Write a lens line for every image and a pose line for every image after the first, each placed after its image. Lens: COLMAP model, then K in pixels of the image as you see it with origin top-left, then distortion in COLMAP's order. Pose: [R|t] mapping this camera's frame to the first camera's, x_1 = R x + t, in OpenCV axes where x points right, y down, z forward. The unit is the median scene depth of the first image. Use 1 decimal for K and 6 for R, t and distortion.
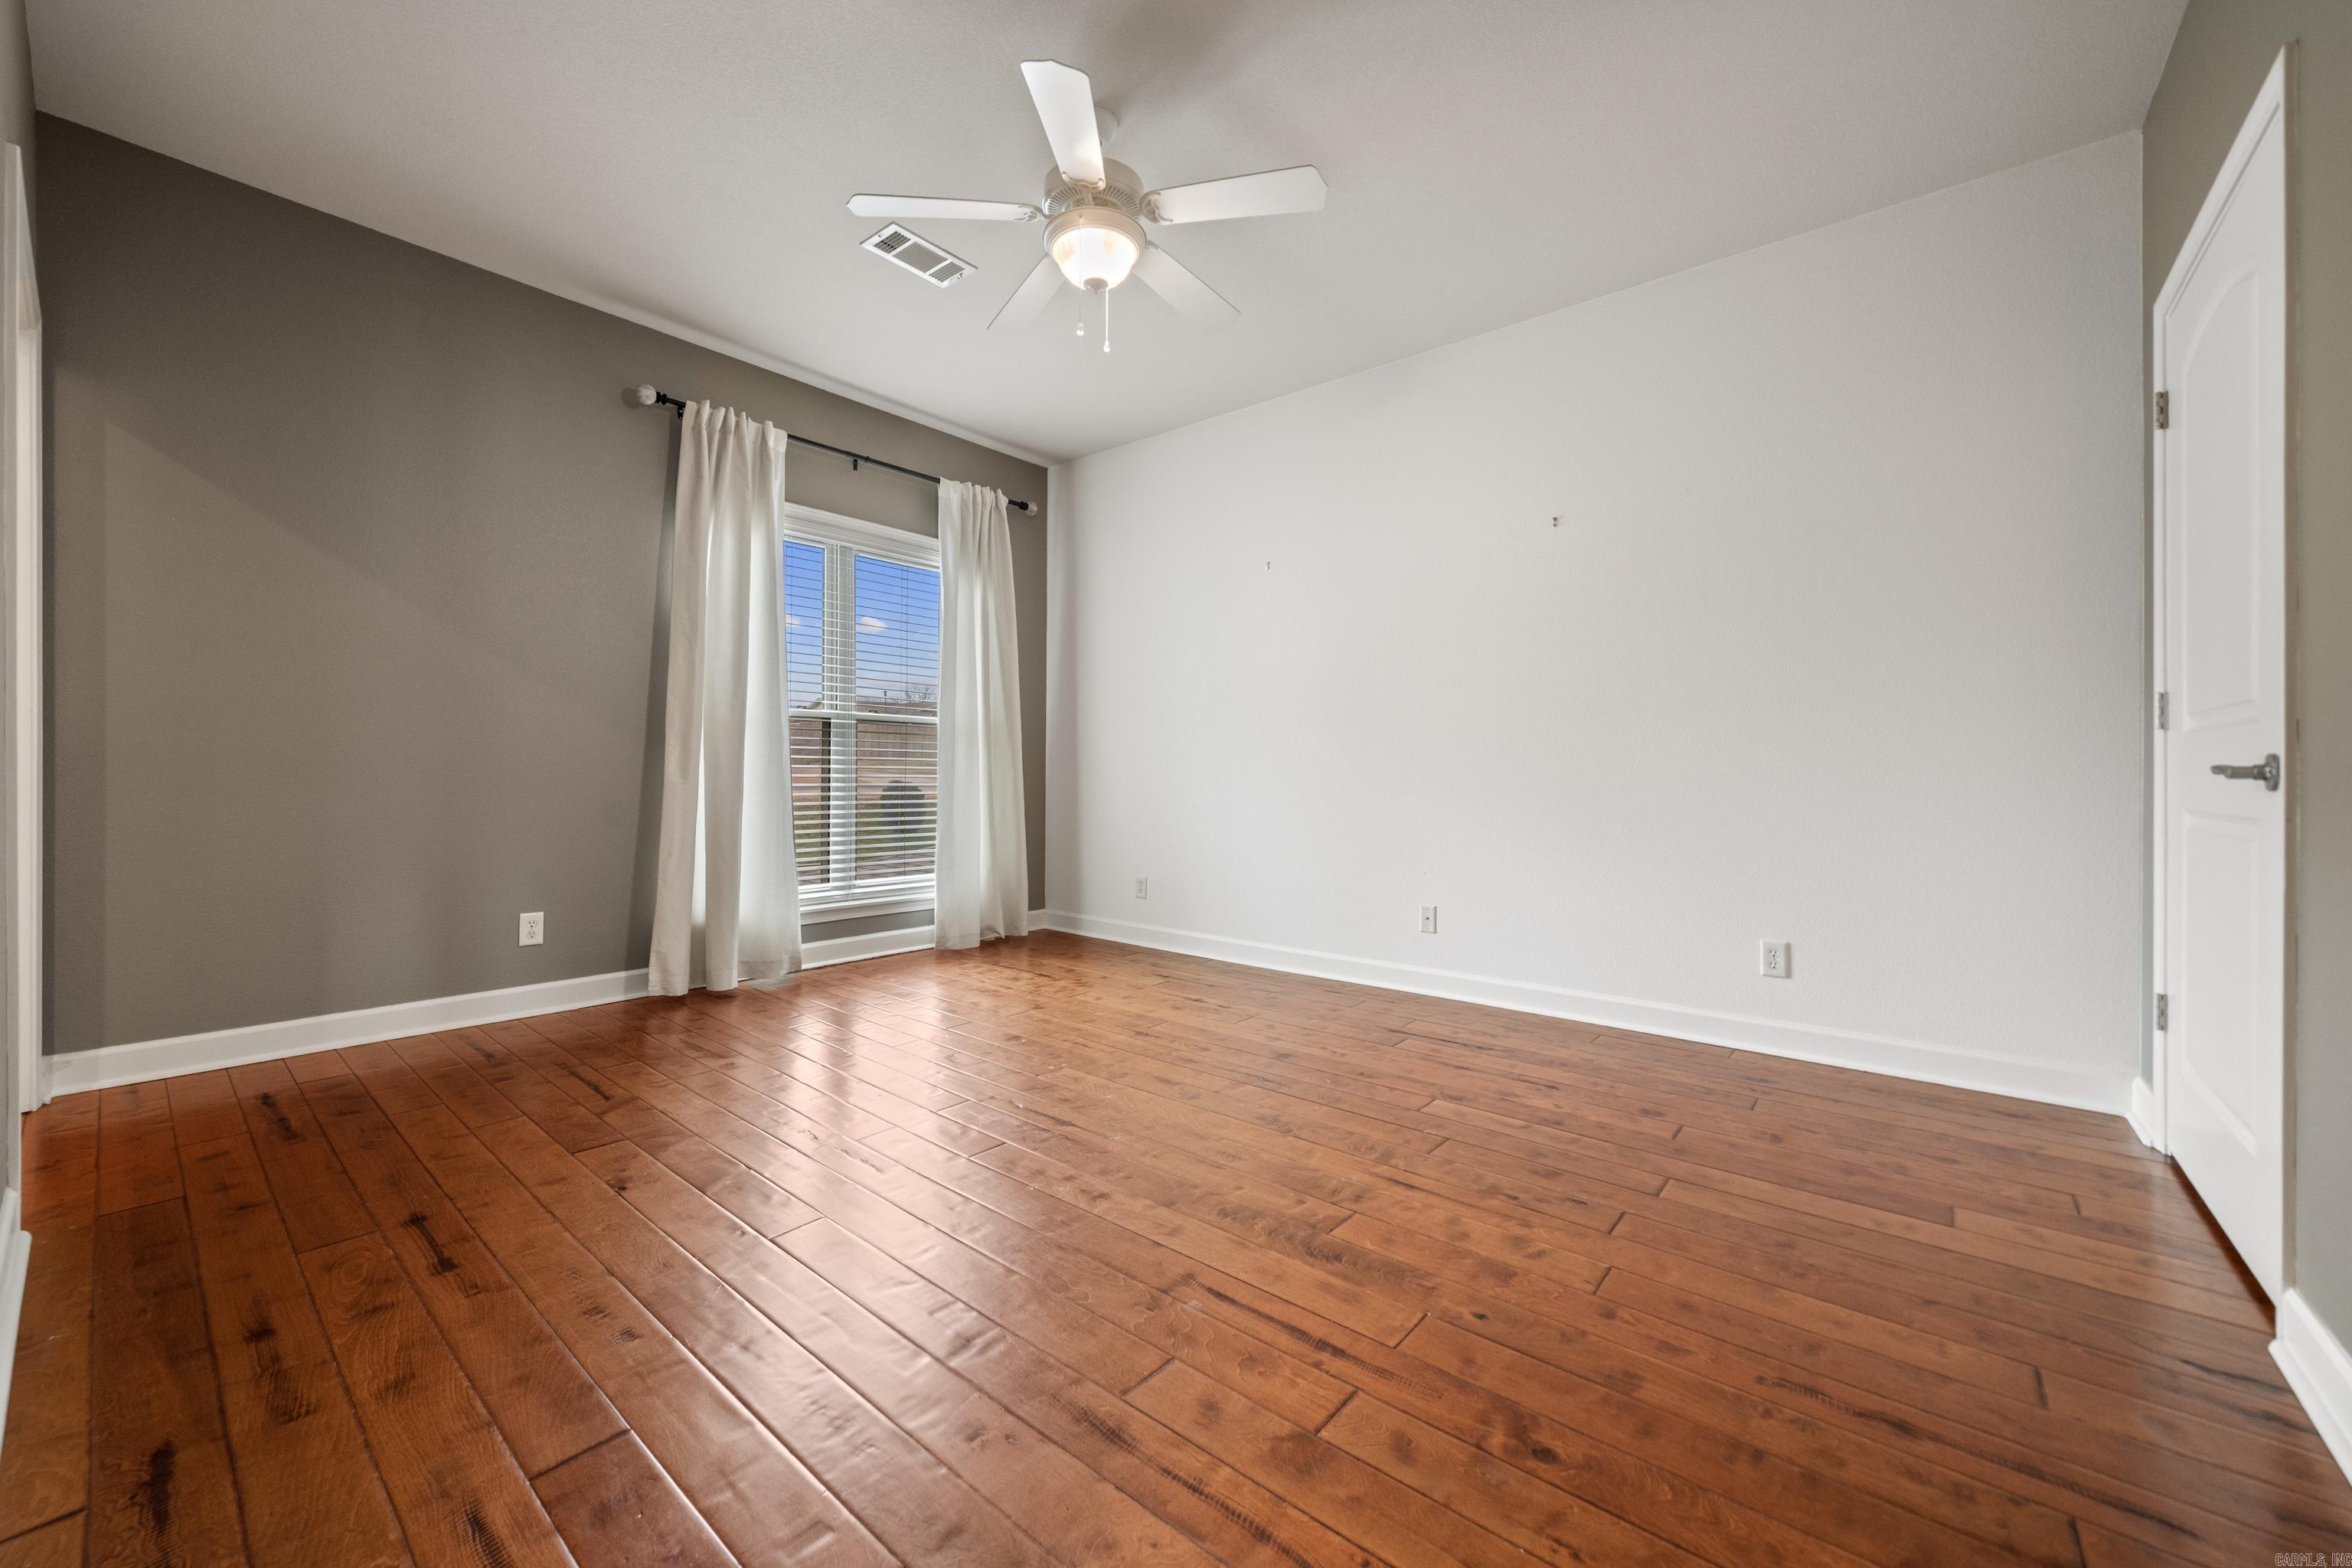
lens RADIAL K [[888.7, 0, 1176.0], [0, 888.7, 784.0], [0, 0, 1]] dist [0.000406, -0.000057]
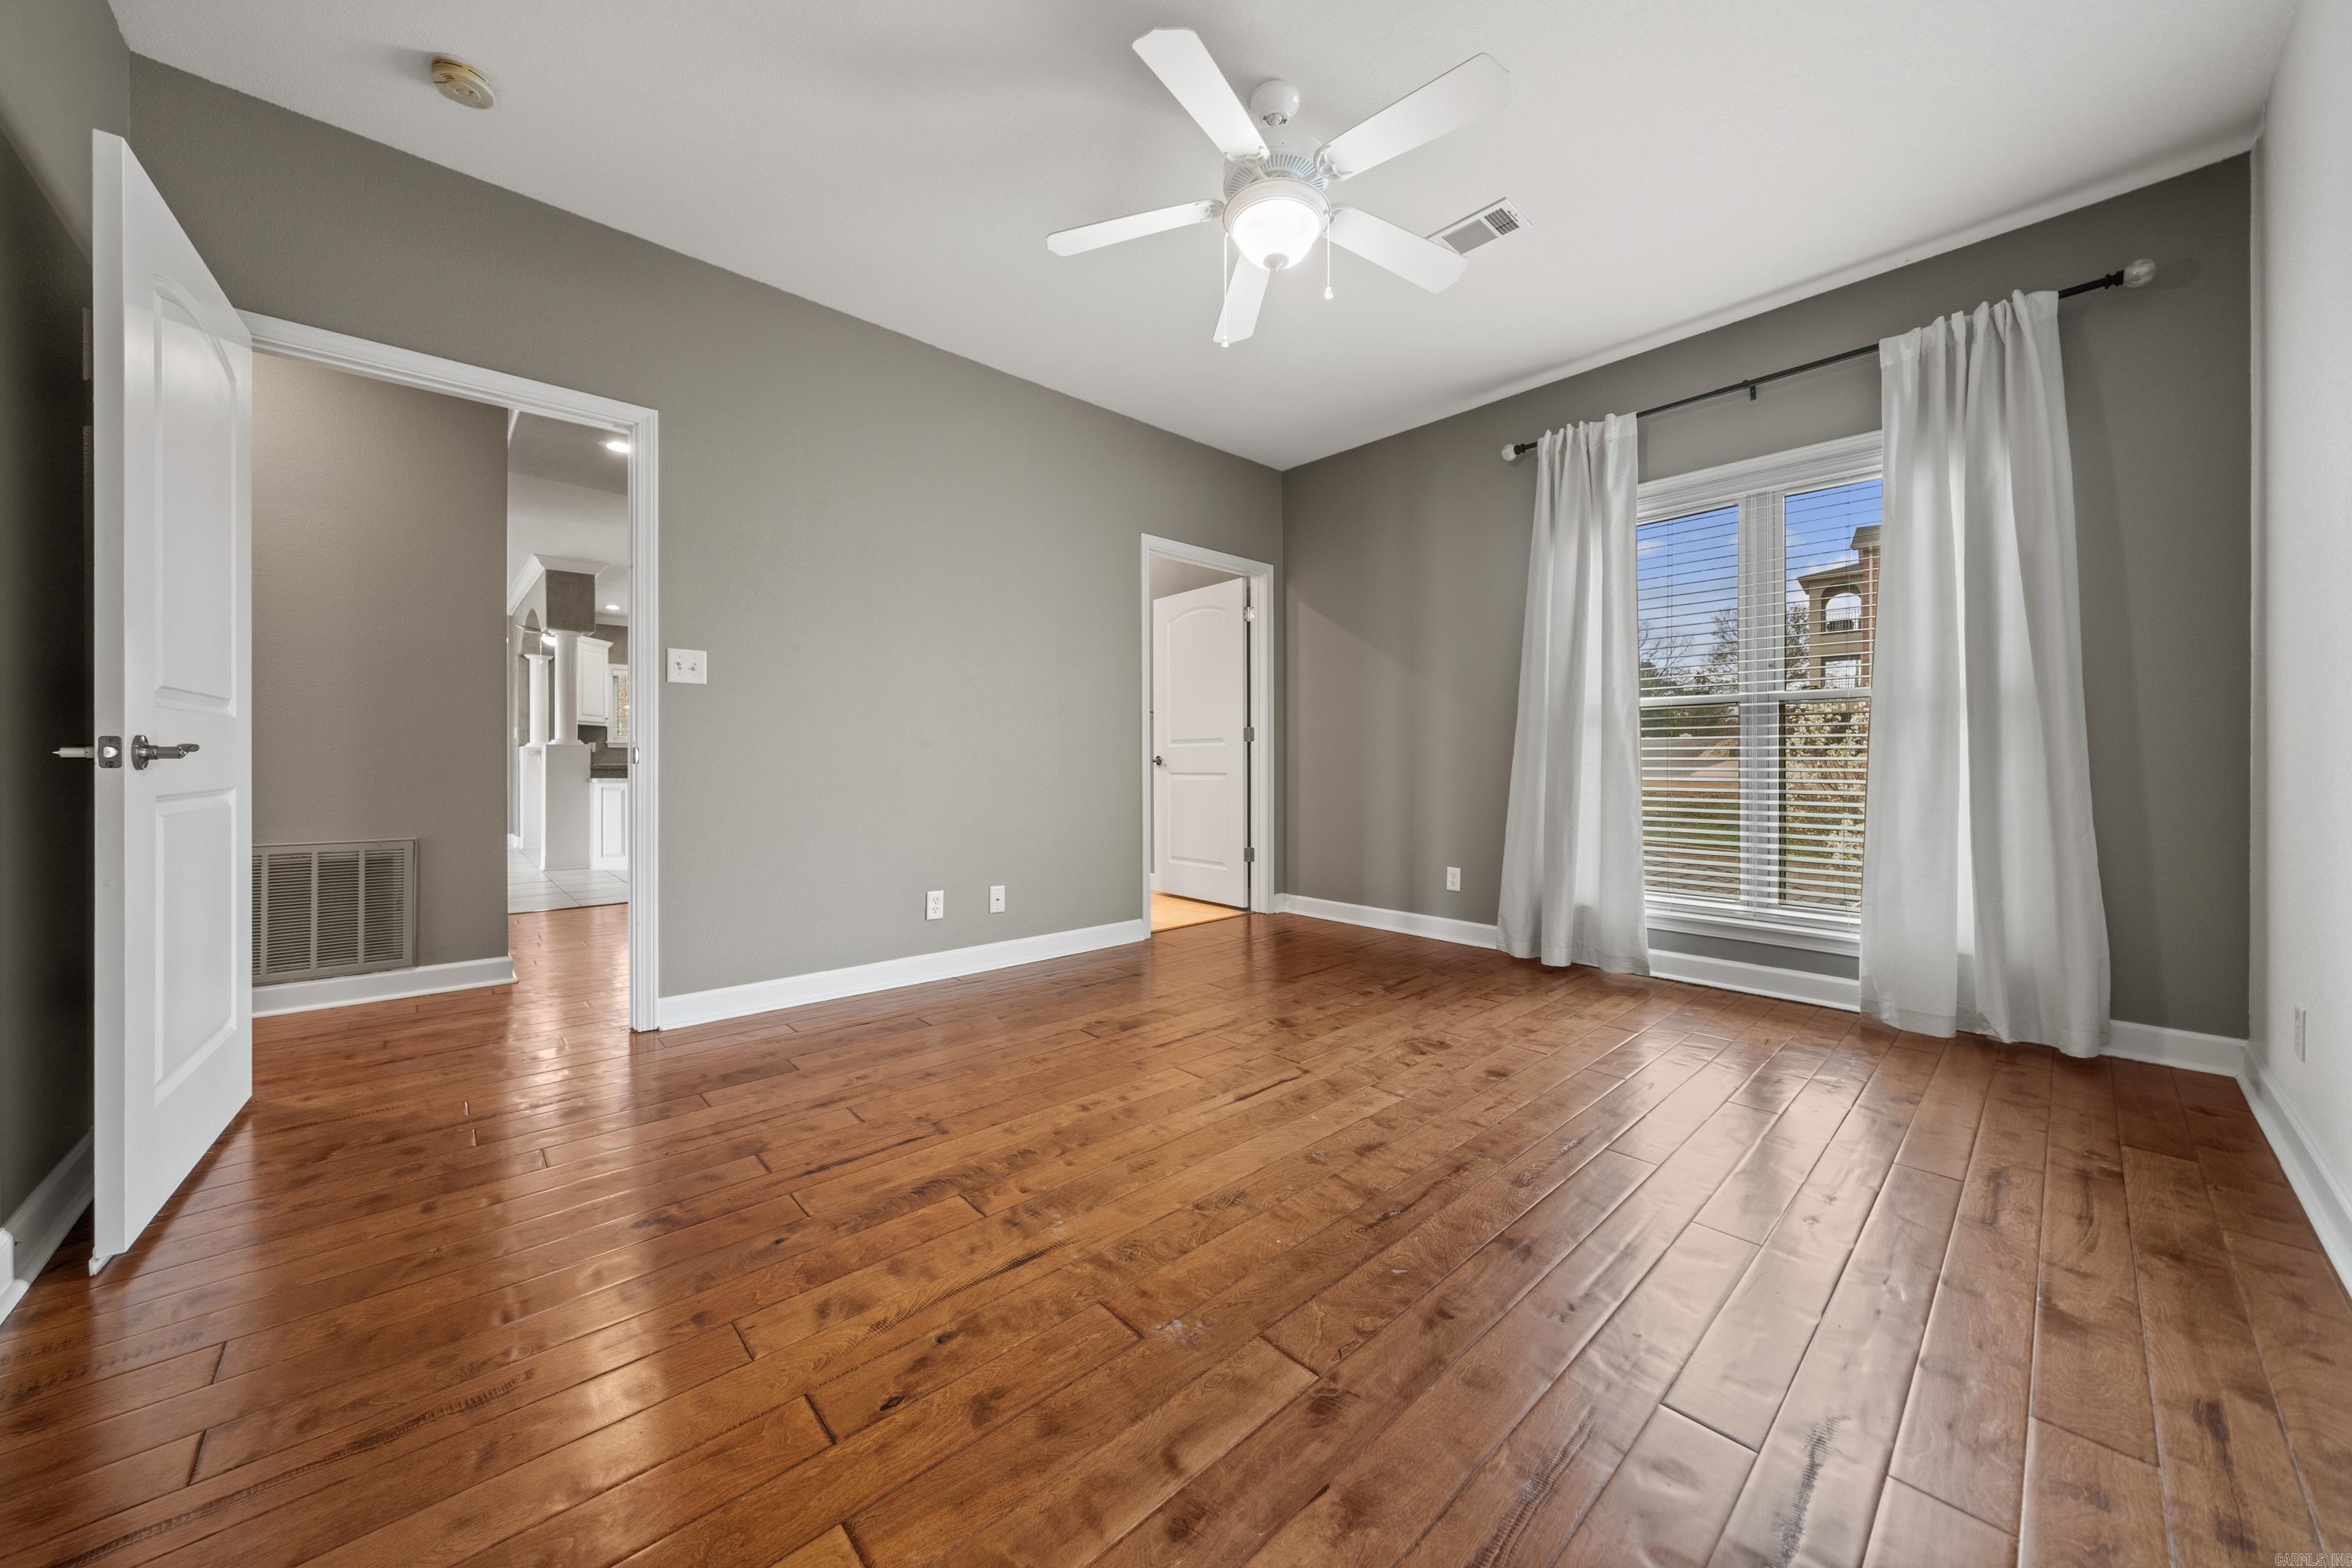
lens RADIAL K [[822.7, 0, 1184.6], [0, 822.7, 770.2], [0, 0, 1]] dist [-0.007112, -0.000026]
pose [[-0.122435, 0.000203, -0.992477, 0.818799], [-0.014930, 0.999886, 0.002046, -0.003792], [0.992364, 0.015069, -0.122418, 1.019258]]
